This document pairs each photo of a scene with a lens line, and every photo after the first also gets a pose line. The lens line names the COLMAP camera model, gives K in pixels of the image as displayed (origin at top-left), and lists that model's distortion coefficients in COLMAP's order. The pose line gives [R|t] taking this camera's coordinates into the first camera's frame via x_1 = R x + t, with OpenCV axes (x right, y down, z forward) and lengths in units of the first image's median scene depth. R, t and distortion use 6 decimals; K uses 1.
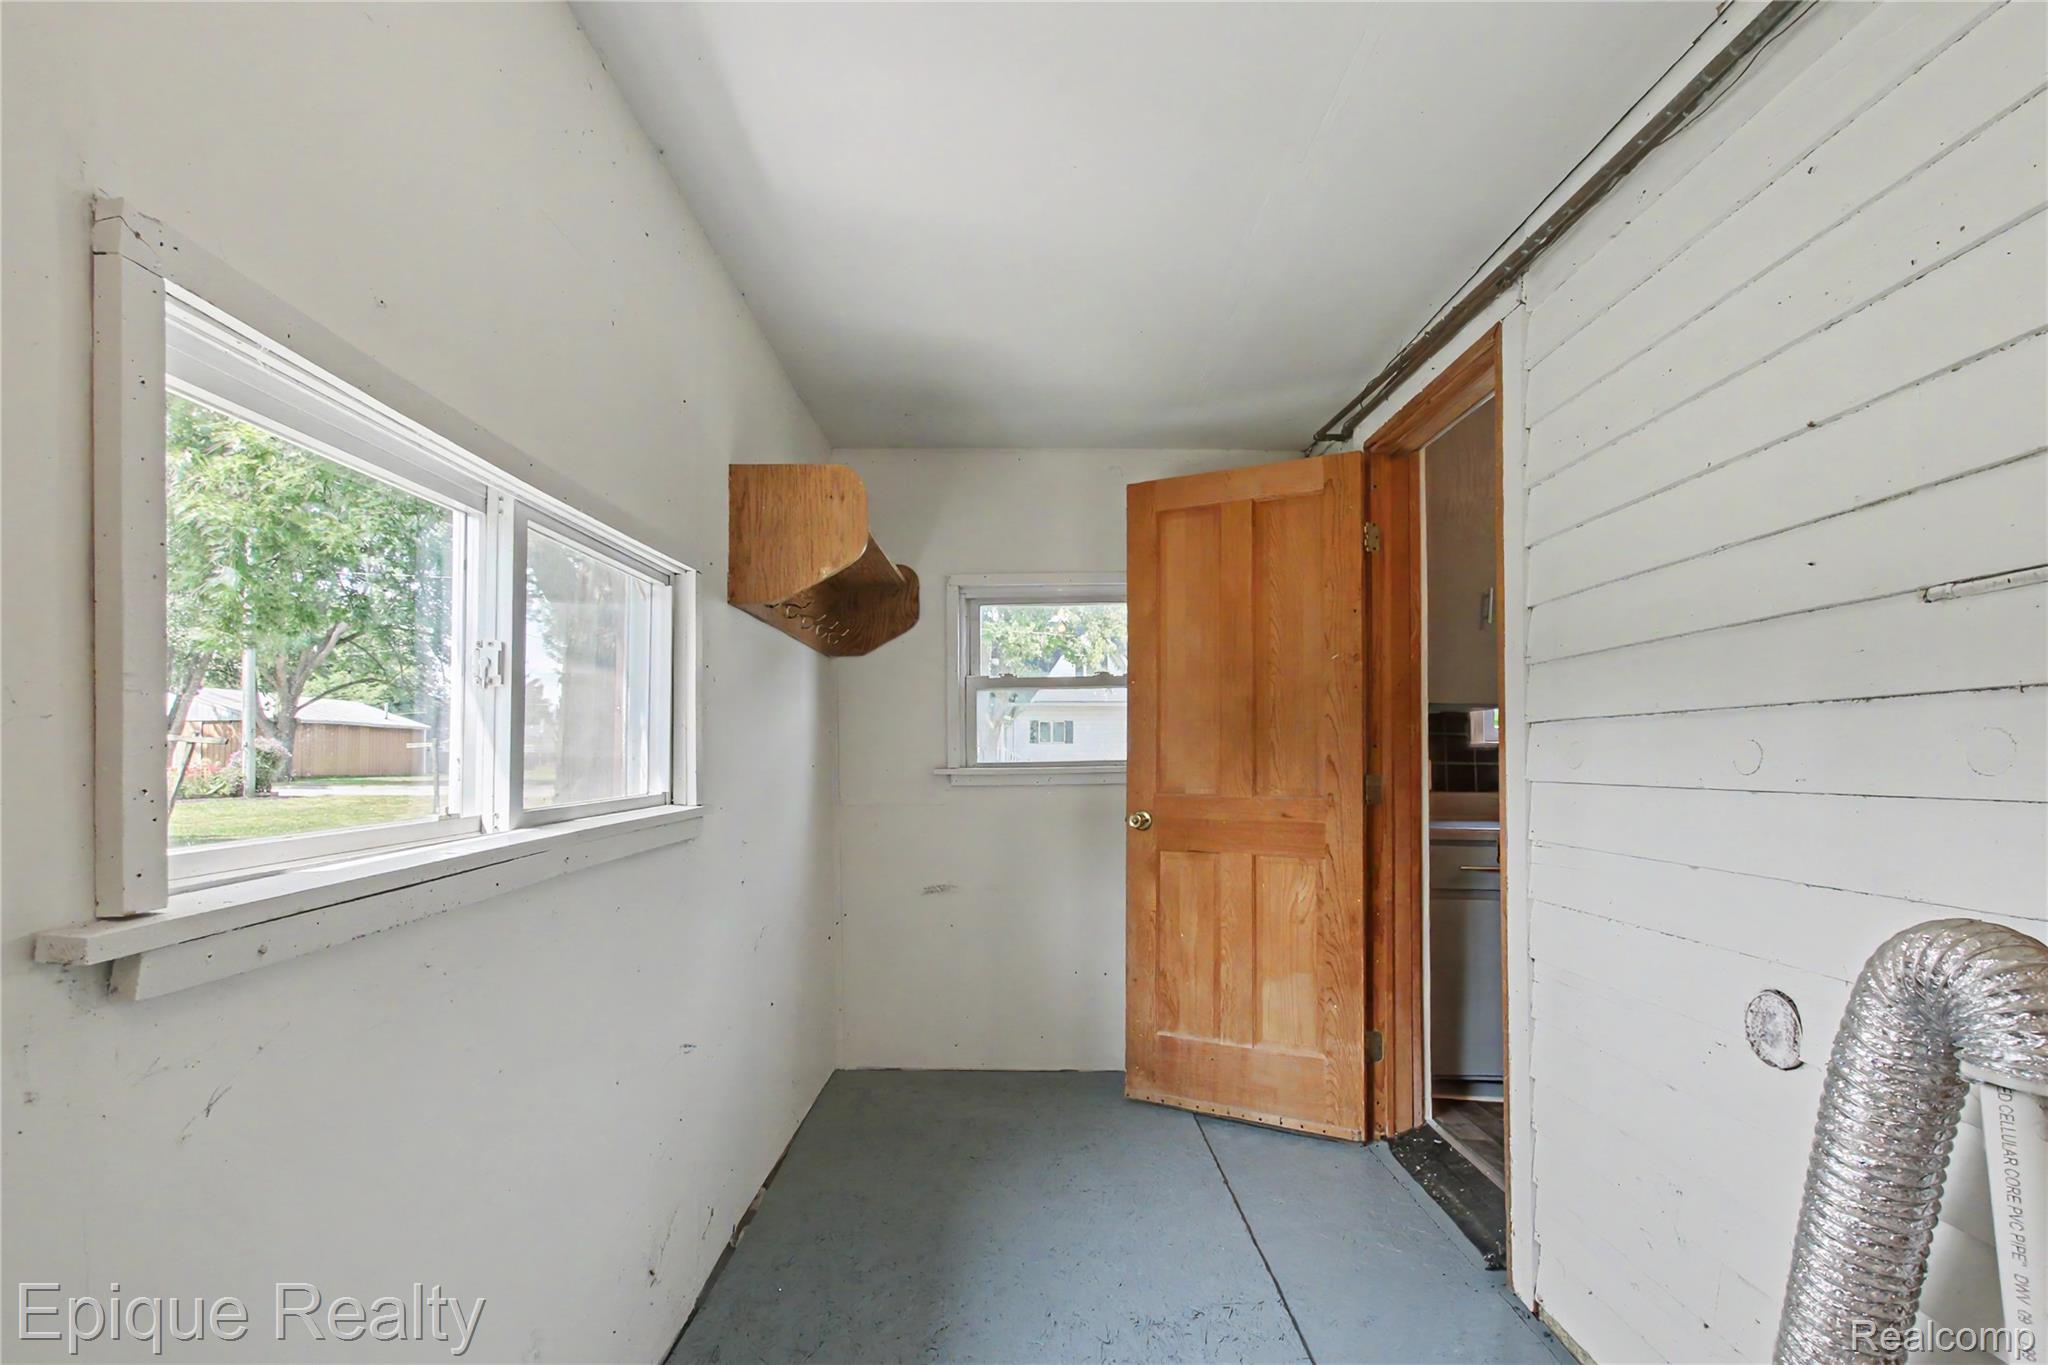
lens RADIAL K [[995.7, 0, 1014.5], [0, 995.7, 744.0], [0, 0, 1]] dist [-0.000180, 0.000174]
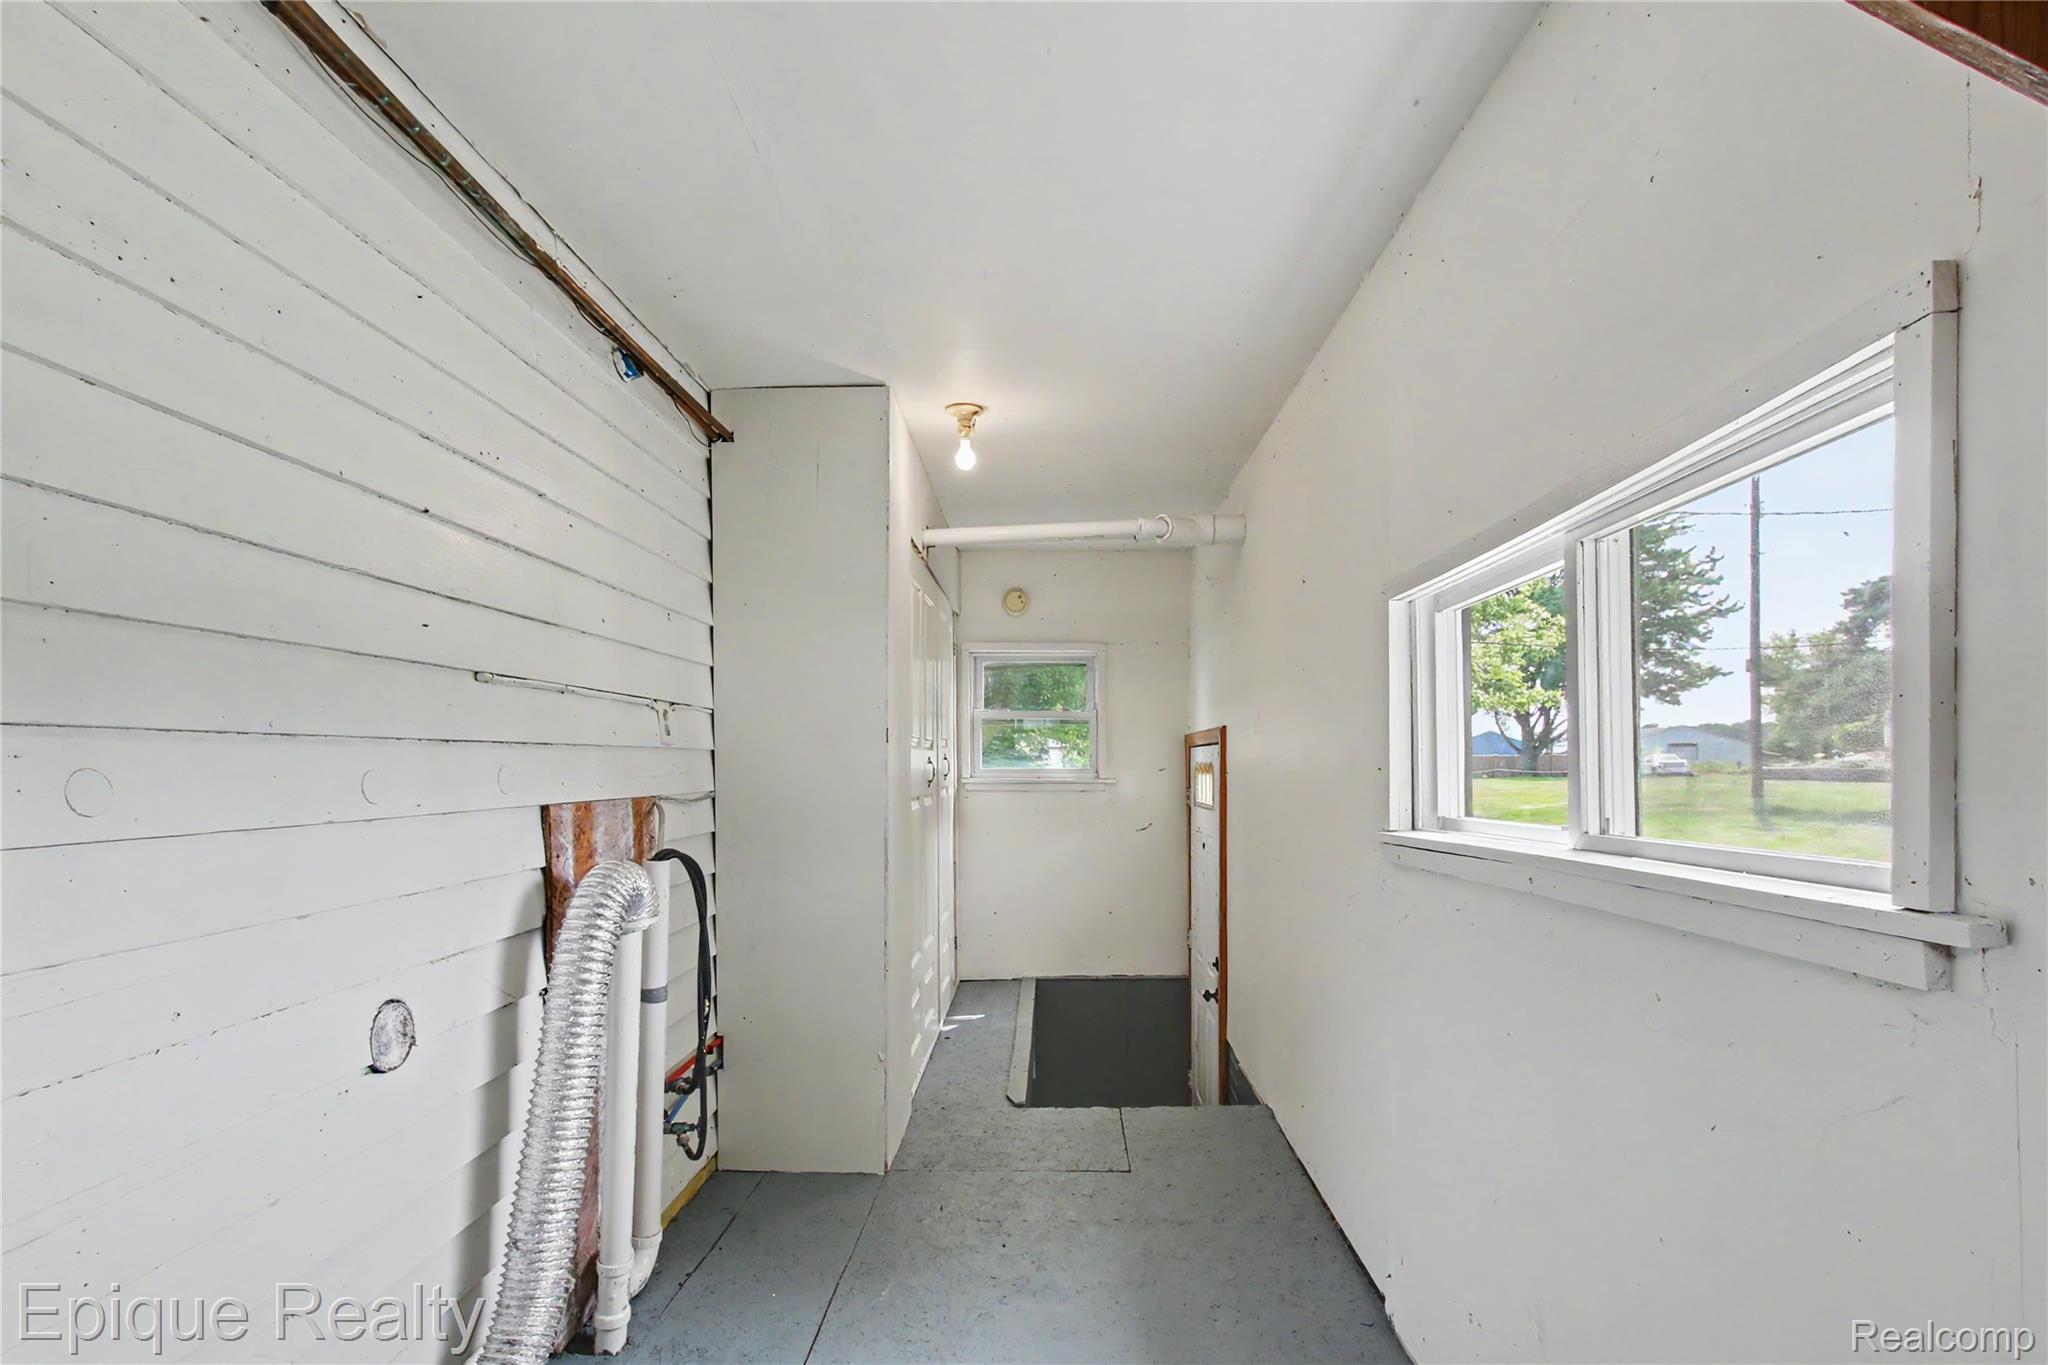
lens RADIAL K [[995.7, 0, 1016.2], [0, 995.7, 761.4], [0, 0, 1]] dist [-0.000180, 0.000174]
pose [[-0.999327, 0.004799, 0.036356, 0.038131], [0.004172, 0.999841, -0.017315, 0.007295], [-0.036433, -0.017152, -0.999189, 2.064109]]
